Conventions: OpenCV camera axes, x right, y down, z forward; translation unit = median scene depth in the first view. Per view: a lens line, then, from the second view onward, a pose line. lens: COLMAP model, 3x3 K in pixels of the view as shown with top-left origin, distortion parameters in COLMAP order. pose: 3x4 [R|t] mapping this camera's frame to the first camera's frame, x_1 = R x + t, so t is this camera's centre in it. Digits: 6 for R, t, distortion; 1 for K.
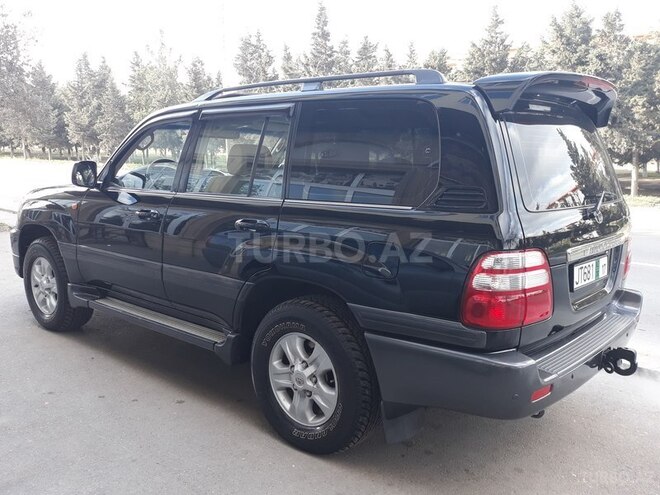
lens RADIAL K [[585.8, 0, 329.2], [0, 585.8, 246.1], [0, 0, 1]] dist [0.003925, -0.006720]
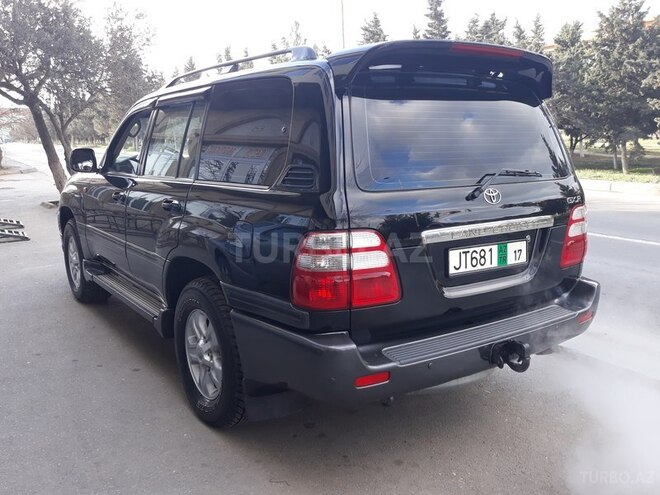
lens RADIAL K [[590.3, 0, 330.0], [0, 590.3, 247.5], [0, 0, 1]] dist [-0.001531, -0.005582]
pose [[0.970843, 0.021158, -0.238782, 0.413683], [-0.015890, 0.999586, 0.023966, 0.010315], [0.239190, -0.019473, 0.970777, 0.043150]]
